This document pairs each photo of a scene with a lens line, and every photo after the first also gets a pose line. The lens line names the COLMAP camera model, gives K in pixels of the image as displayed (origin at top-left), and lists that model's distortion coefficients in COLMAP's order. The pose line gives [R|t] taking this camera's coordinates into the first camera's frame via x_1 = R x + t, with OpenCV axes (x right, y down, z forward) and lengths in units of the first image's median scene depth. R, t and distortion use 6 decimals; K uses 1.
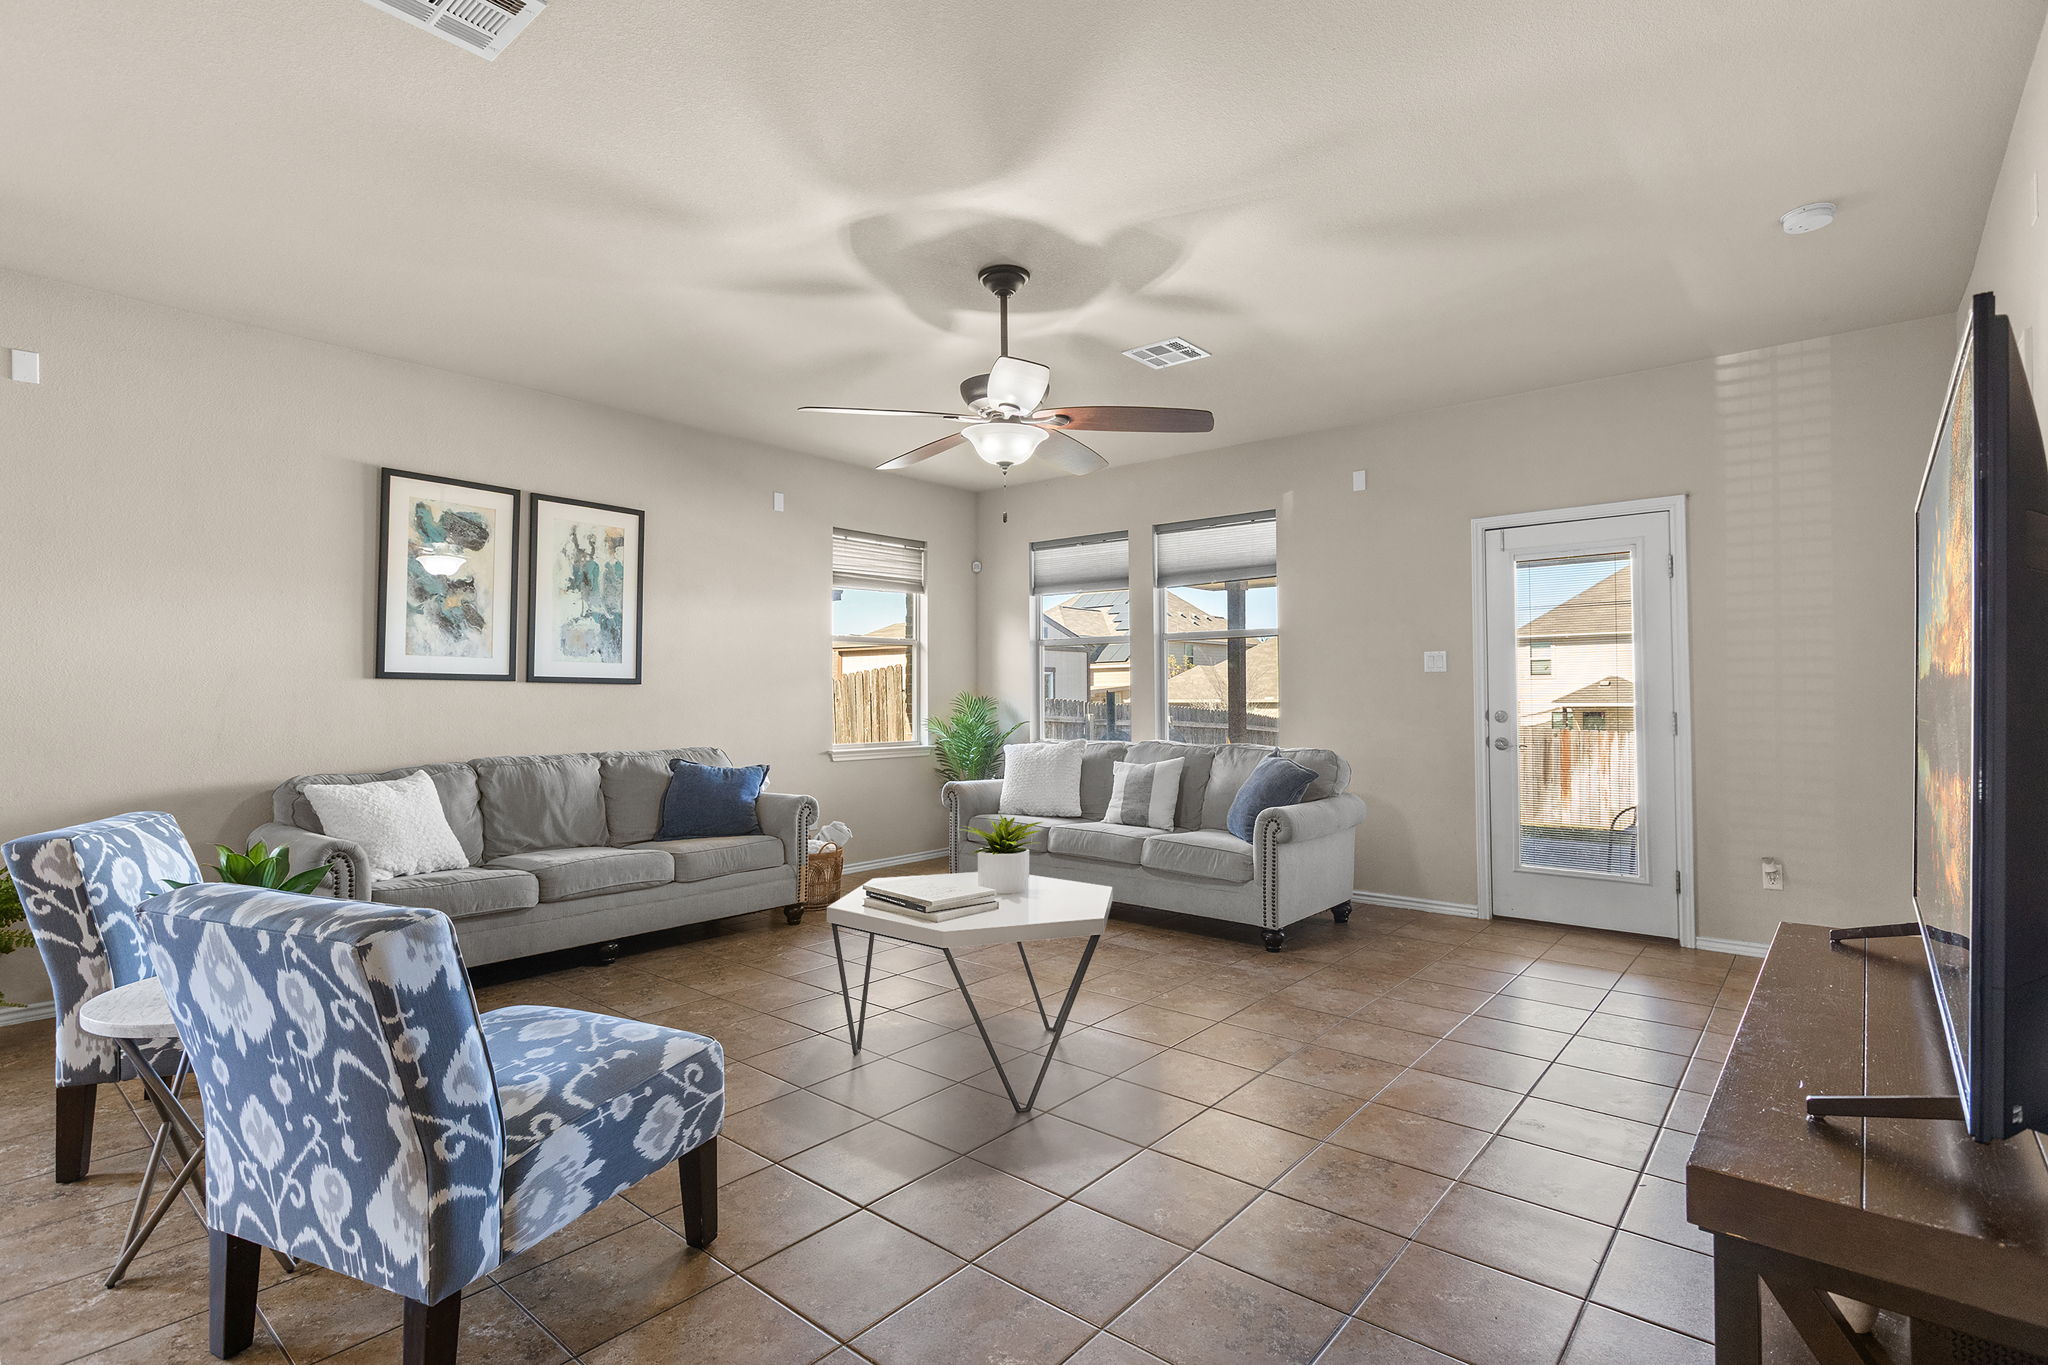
lens RADIAL K [[957.6, 0, 1020.4], [0, 957.6, 711.1], [0, 0, 1]] dist [-0.001005, -0.000246]
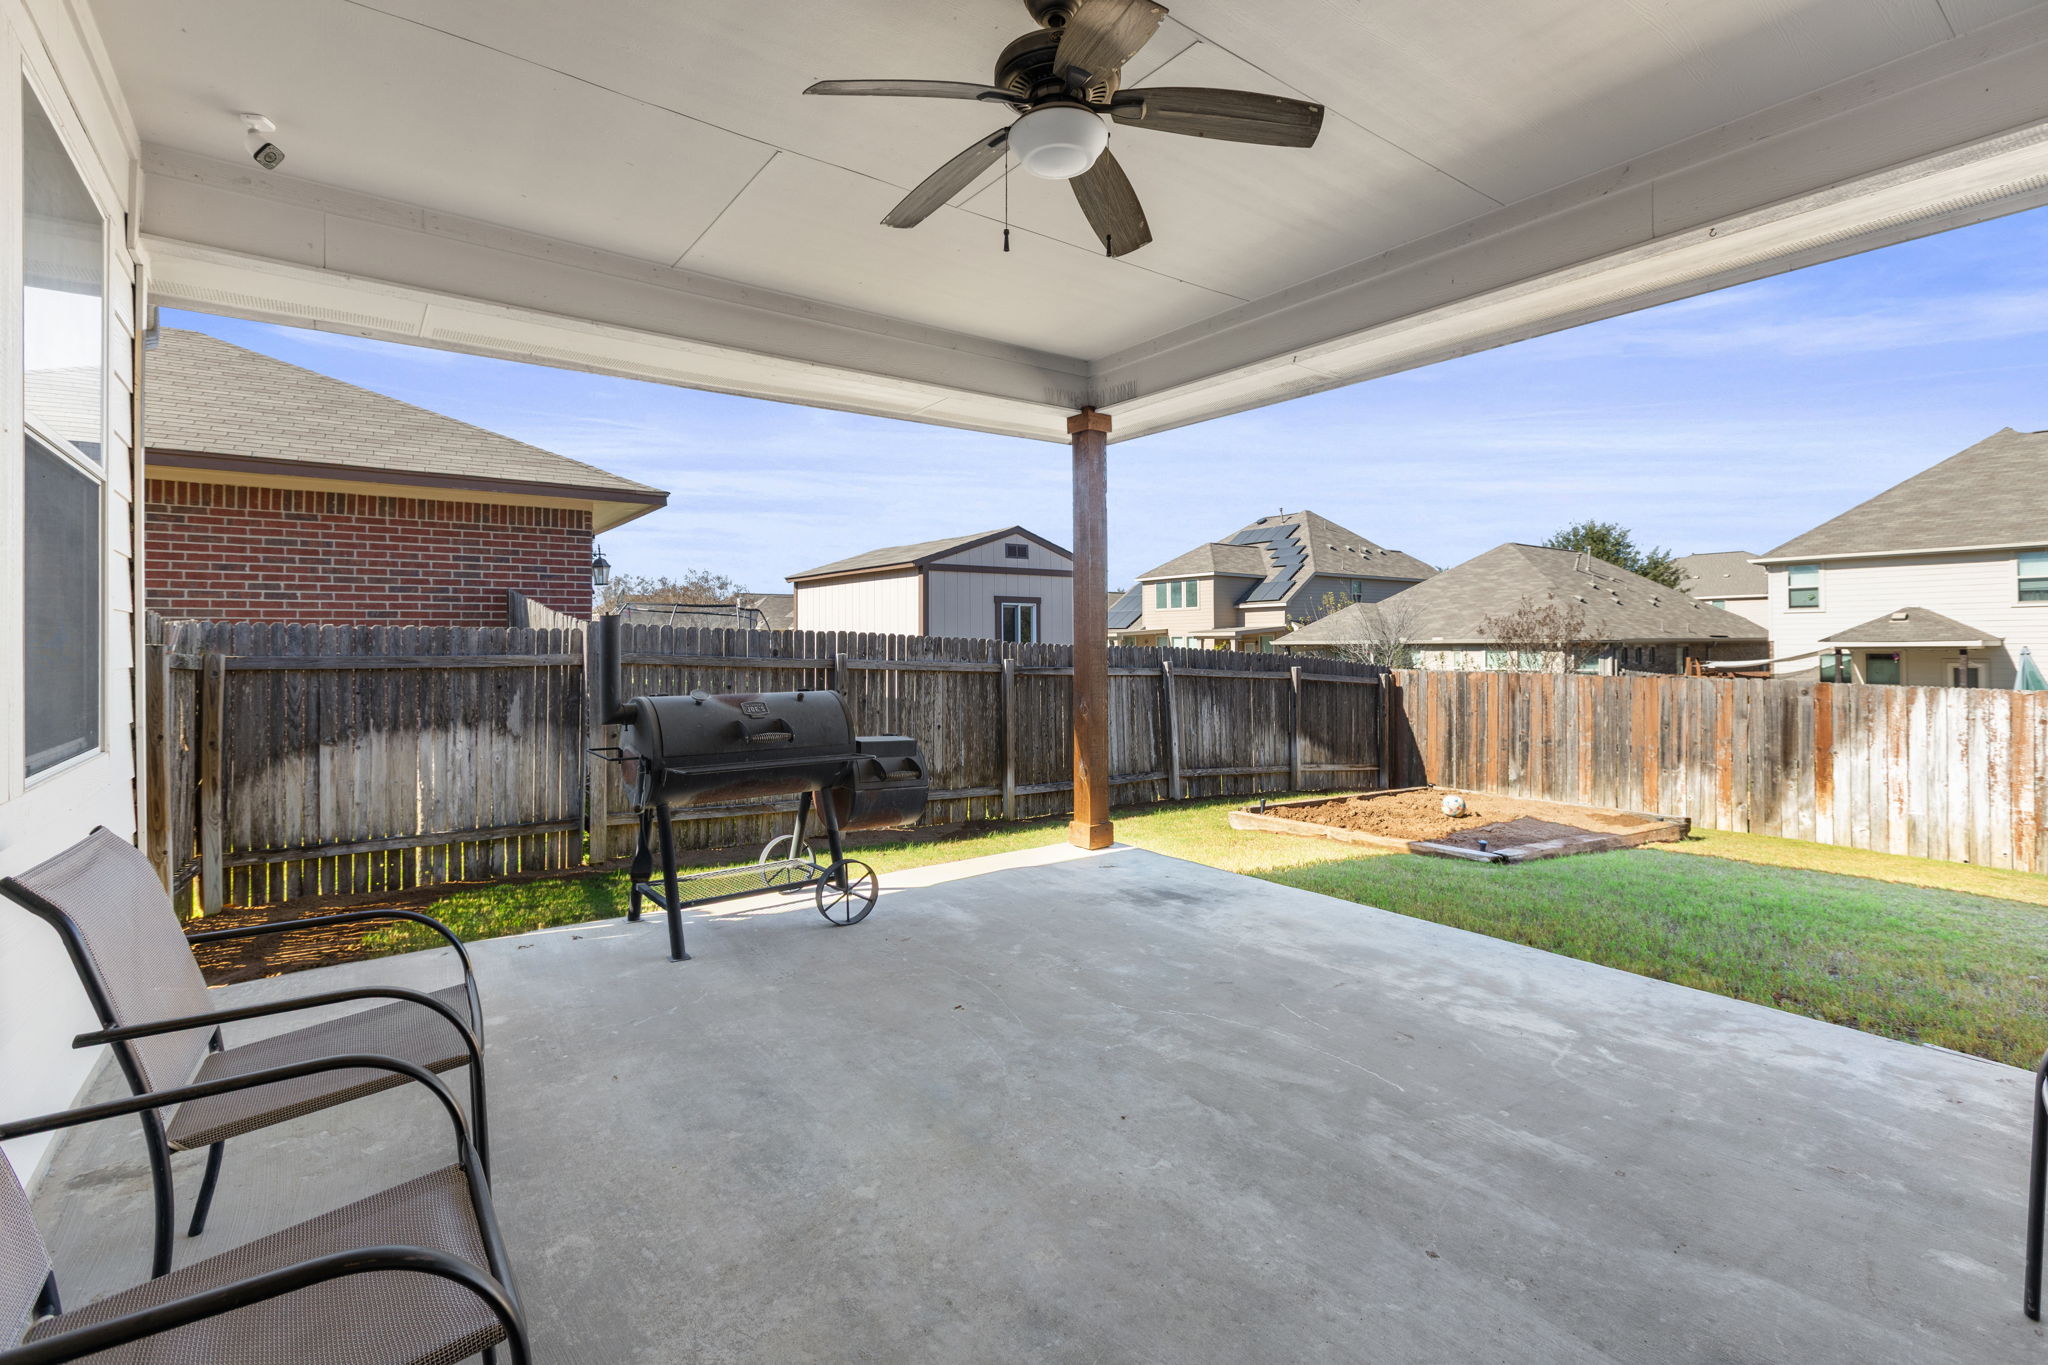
lens RADIAL K [[910.1, 0, 1016.3], [0, 910.1, 652.6], [0, 0, 1]] dist [-0.001236, -0.000759]
pose [[0.975063, -0.002724, -0.221912, 0.085877], [0.002276, 0.999995, -0.002274, -0.000187], [0.221917, 0.001712, 0.975064, 0.139828]]
